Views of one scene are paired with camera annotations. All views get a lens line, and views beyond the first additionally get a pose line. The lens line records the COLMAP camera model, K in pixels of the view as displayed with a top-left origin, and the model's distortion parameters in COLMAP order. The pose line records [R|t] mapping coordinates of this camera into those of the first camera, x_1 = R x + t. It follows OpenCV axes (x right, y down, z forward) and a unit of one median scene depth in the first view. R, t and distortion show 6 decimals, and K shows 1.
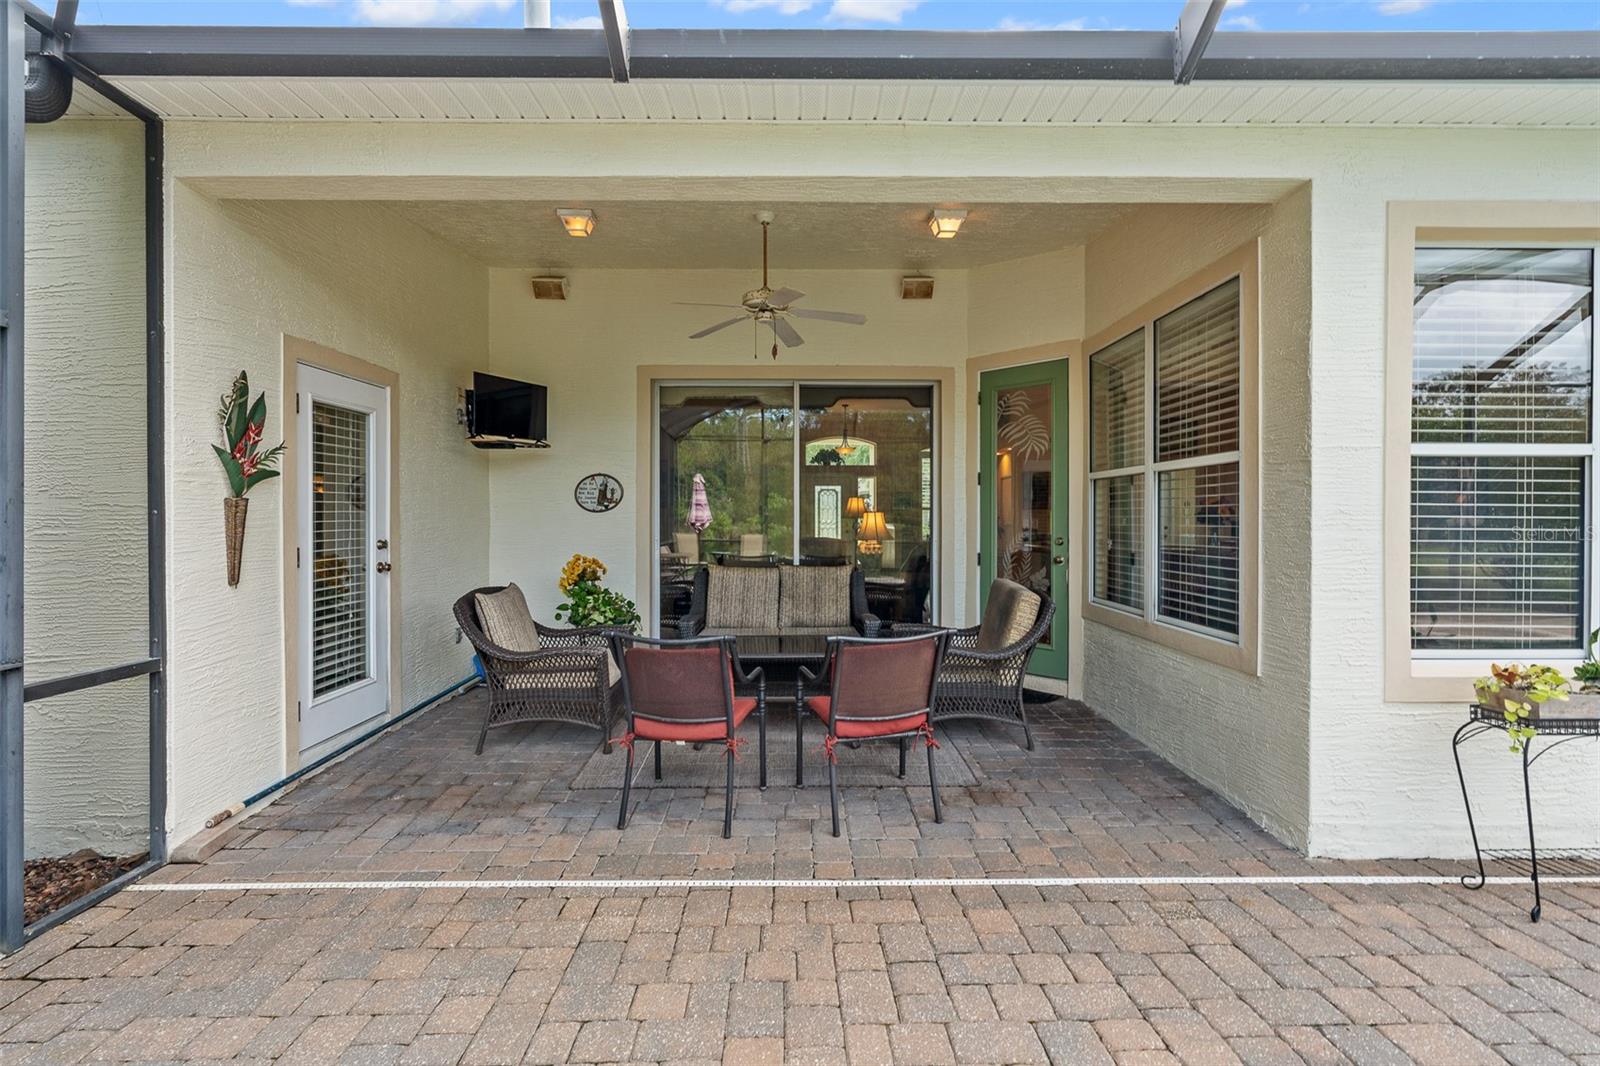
lens RADIAL K [[723.7, 0, 797.0], [0, 723.7, 525.7], [0, 0, 1]] dist [-0.006228, 0.002000]
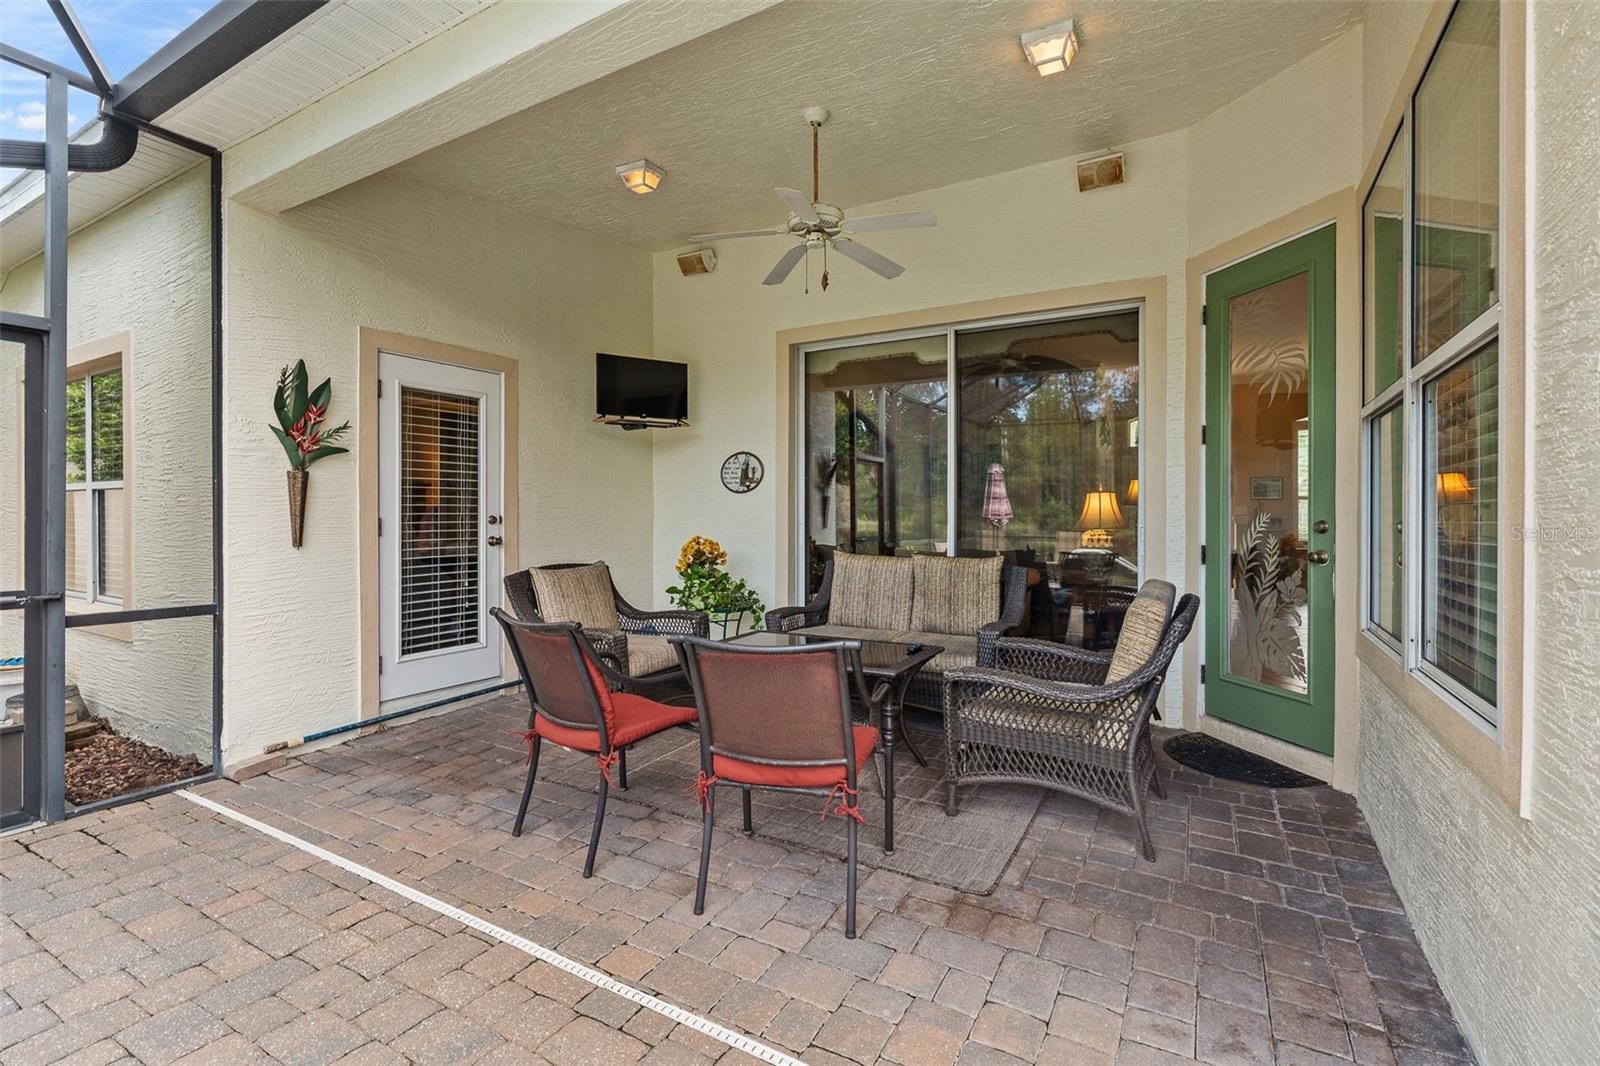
lens RADIAL K [[723.7, 0, 799.9], [0, 723.7, 523.8], [0, 0, 1]] dist [-0.006228, 0.002000]
pose [[0.858997, 0.006902, -0.511934, 0.429638], [-0.009423, 0.999953, -0.002331, 0.035631], [0.511894, 0.006826, 0.859021, 0.365237]]
